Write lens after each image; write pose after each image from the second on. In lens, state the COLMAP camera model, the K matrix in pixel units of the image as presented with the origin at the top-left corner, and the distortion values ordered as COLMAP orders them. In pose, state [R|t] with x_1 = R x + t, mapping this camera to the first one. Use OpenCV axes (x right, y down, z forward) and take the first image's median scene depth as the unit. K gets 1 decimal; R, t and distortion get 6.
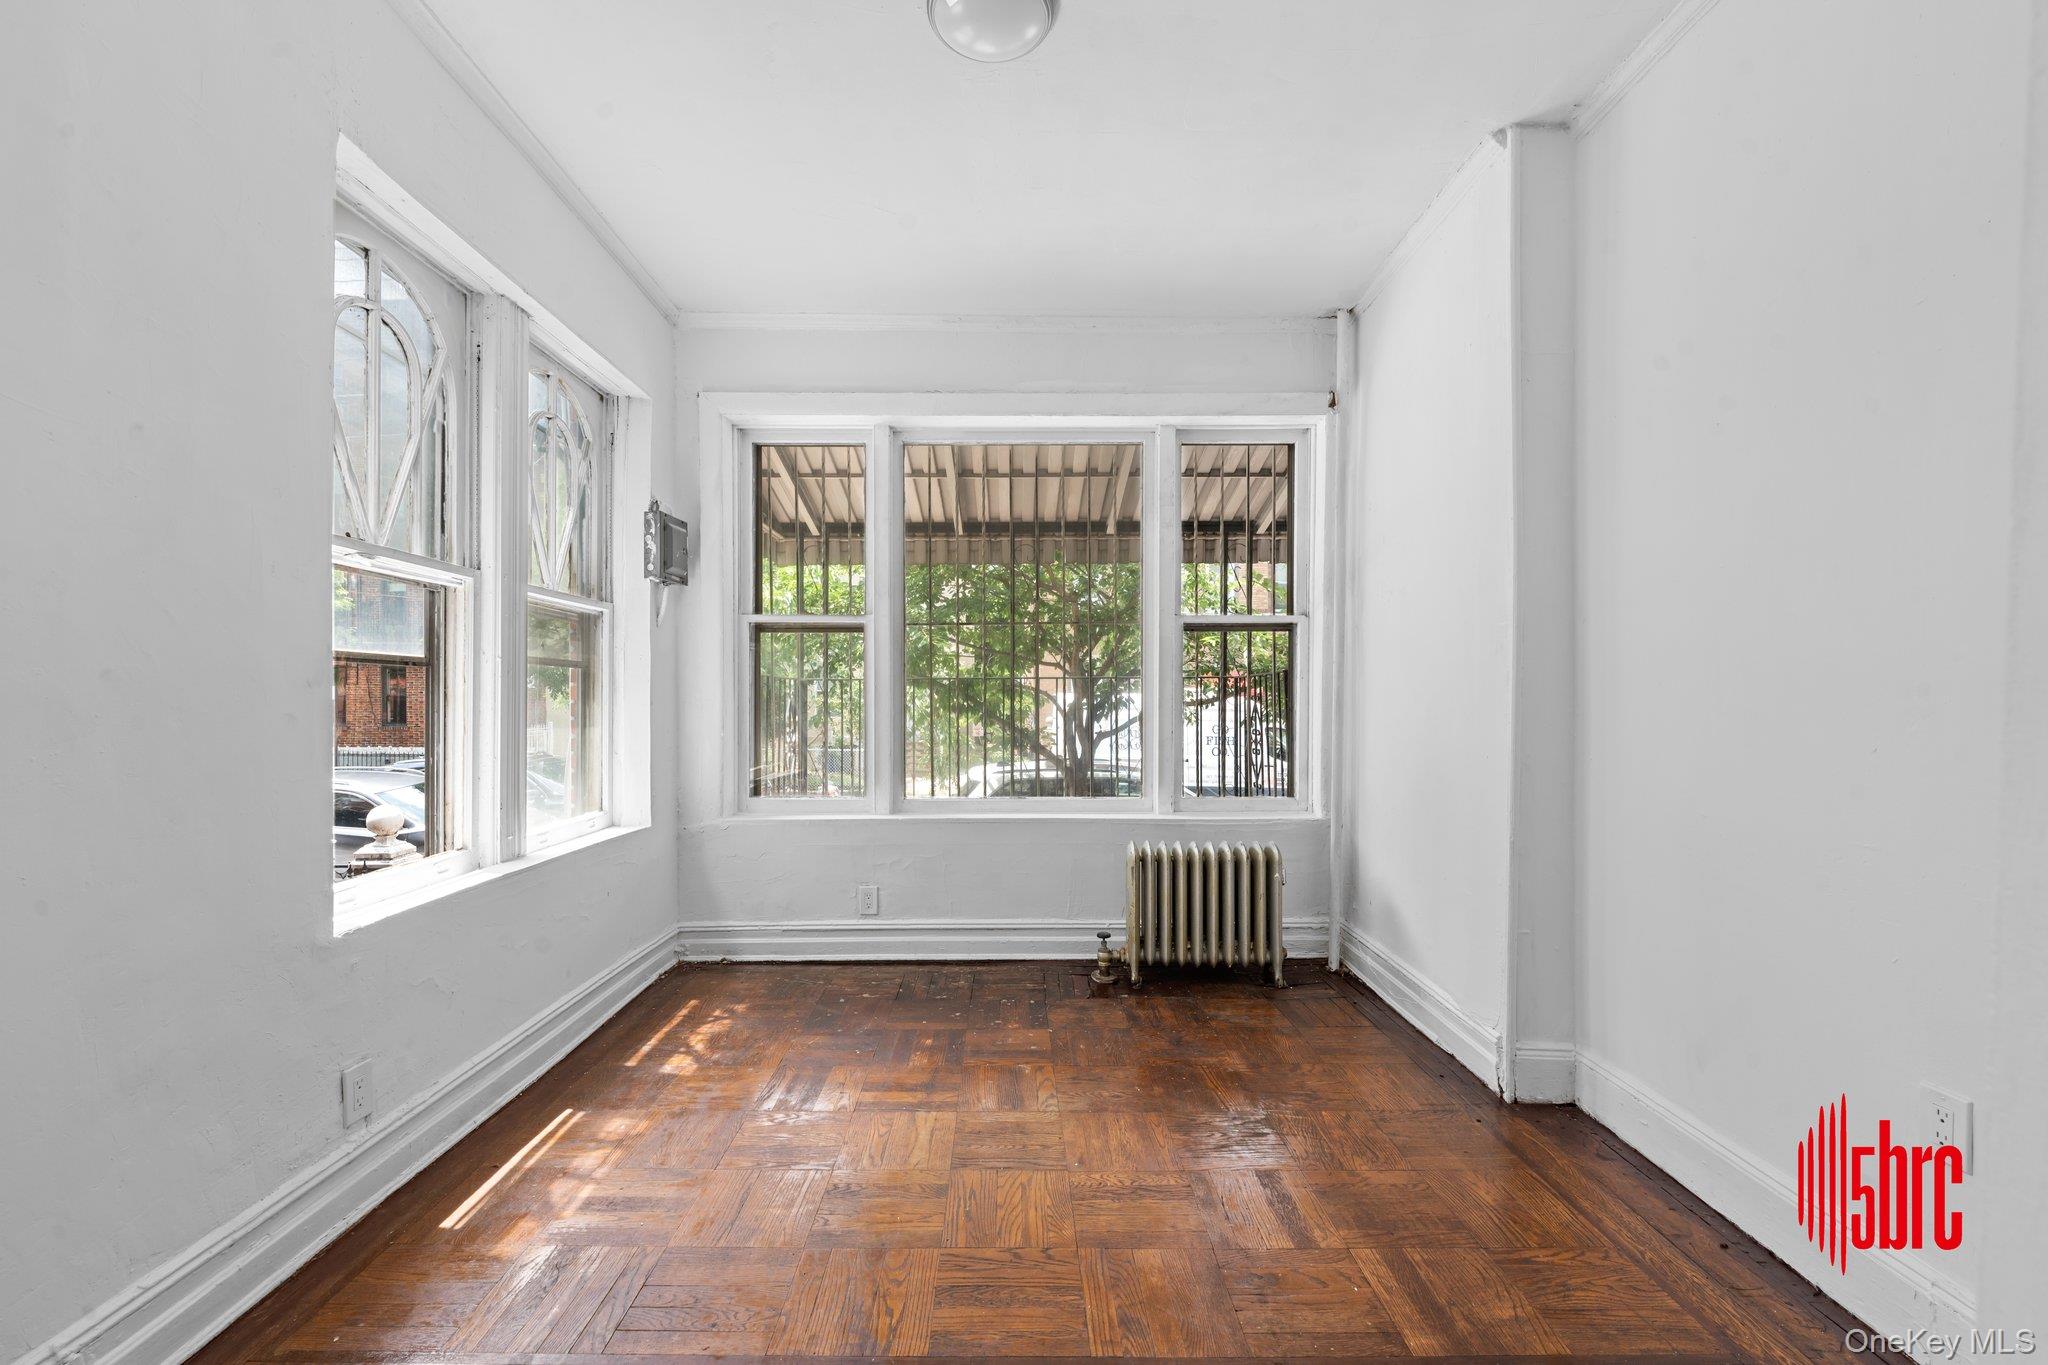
lens RADIAL K [[844.0, 0, 1015.9], [0, 844.0, 692.1], [0, 0, 1]] dist [0.001816, -0.001460]
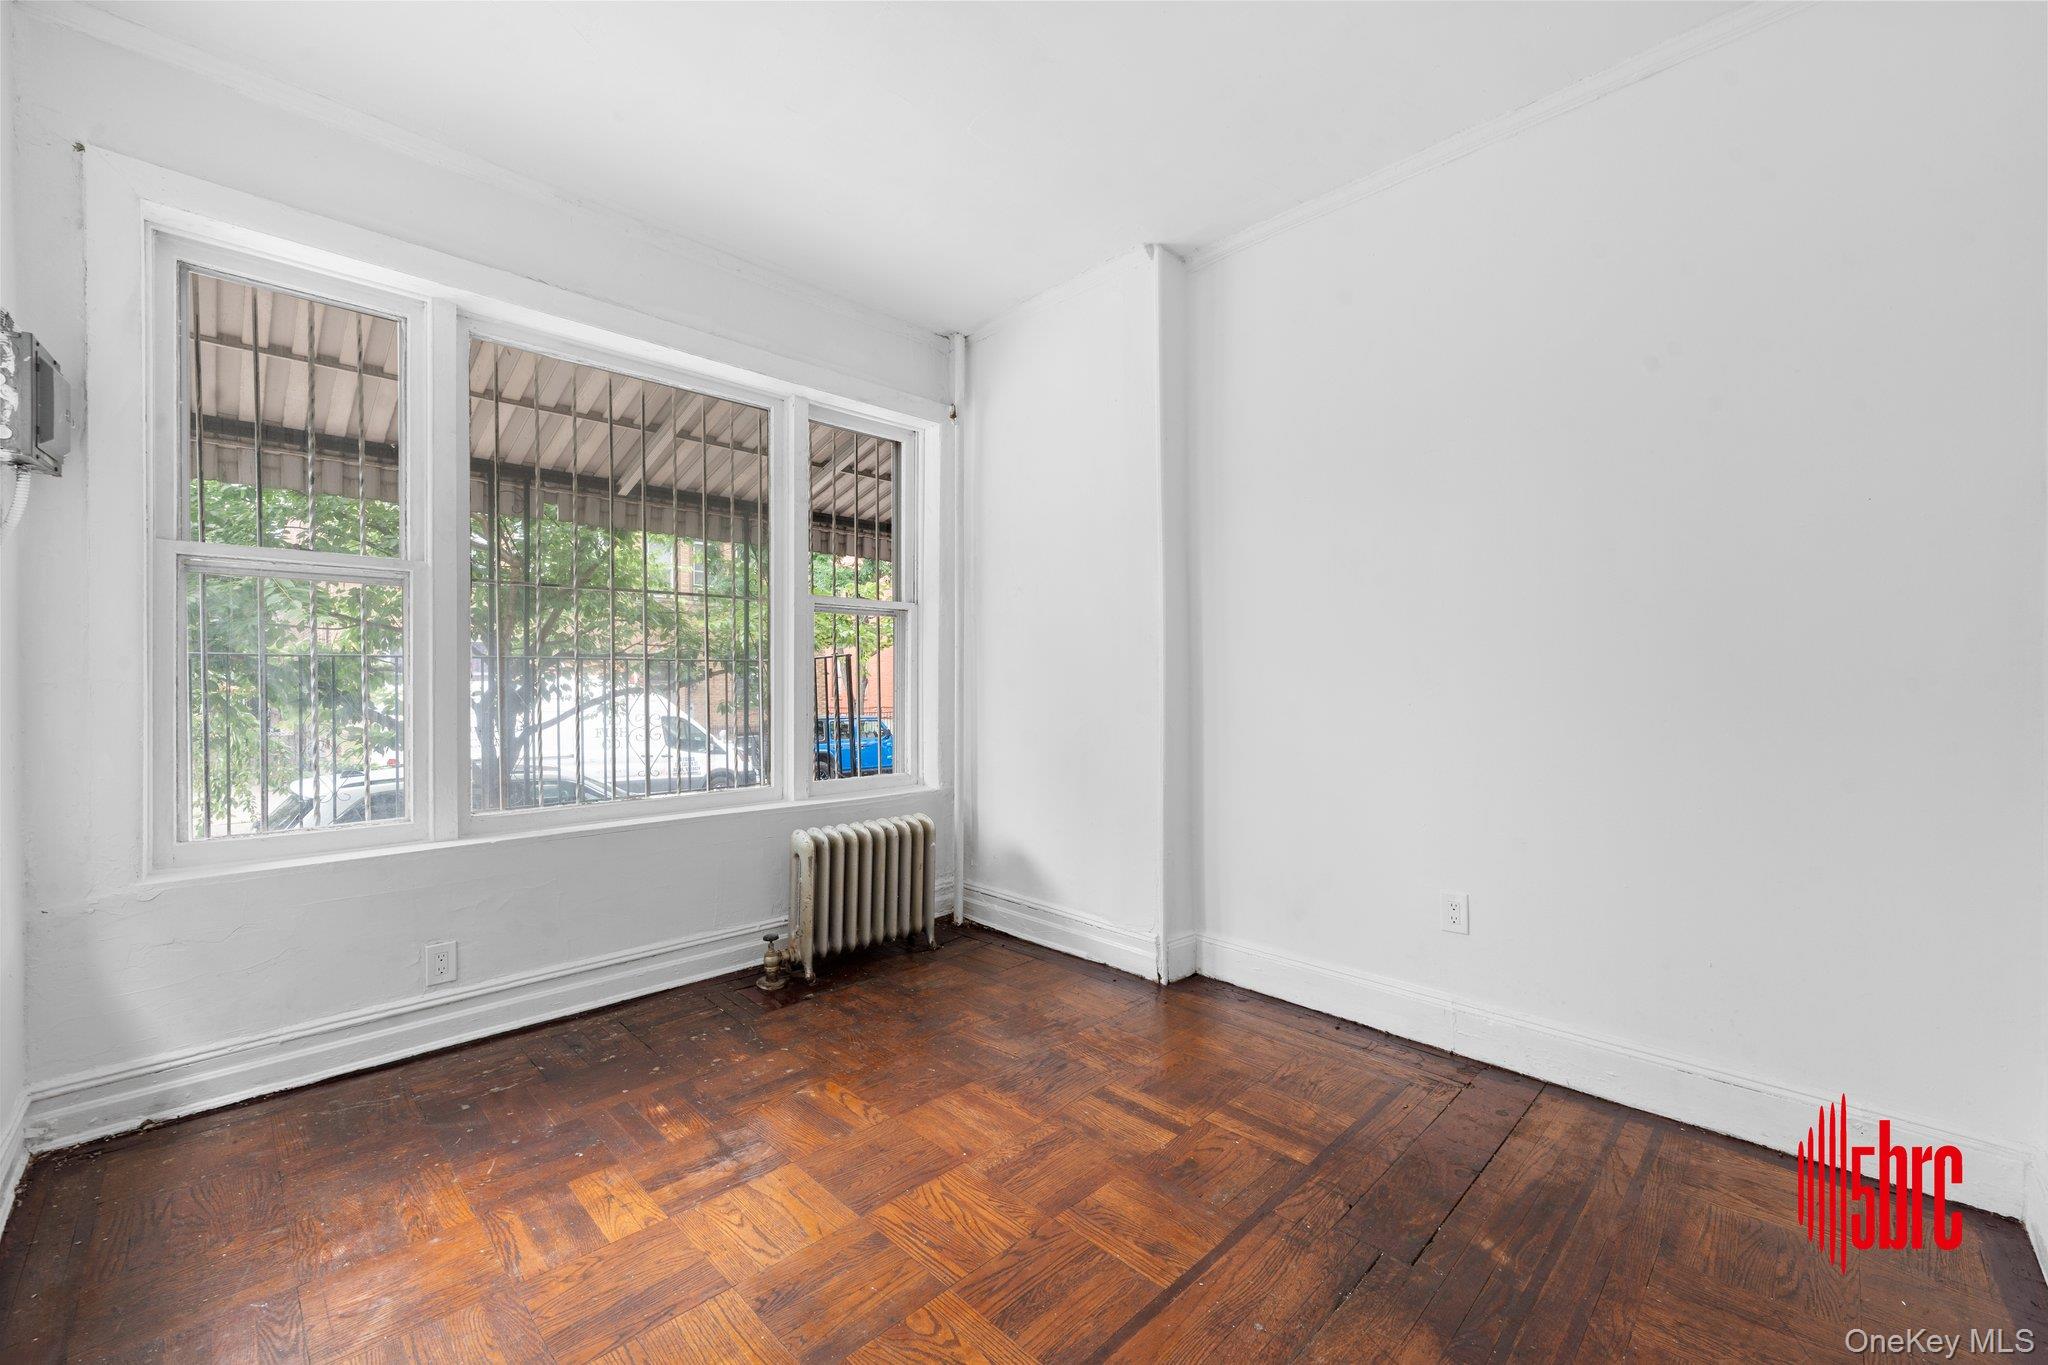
lens RADIAL K [[844.0, 0, 979.8], [0, 844.0, 670.5], [0, 0, 1]] dist [0.001816, -0.001460]
pose [[0.709858, 0.010857, 0.704262, -0.385113], [0.000825, 0.999868, -0.016245, 0.013737], [-0.704345, 0.012113, 0.709755, 0.188618]]
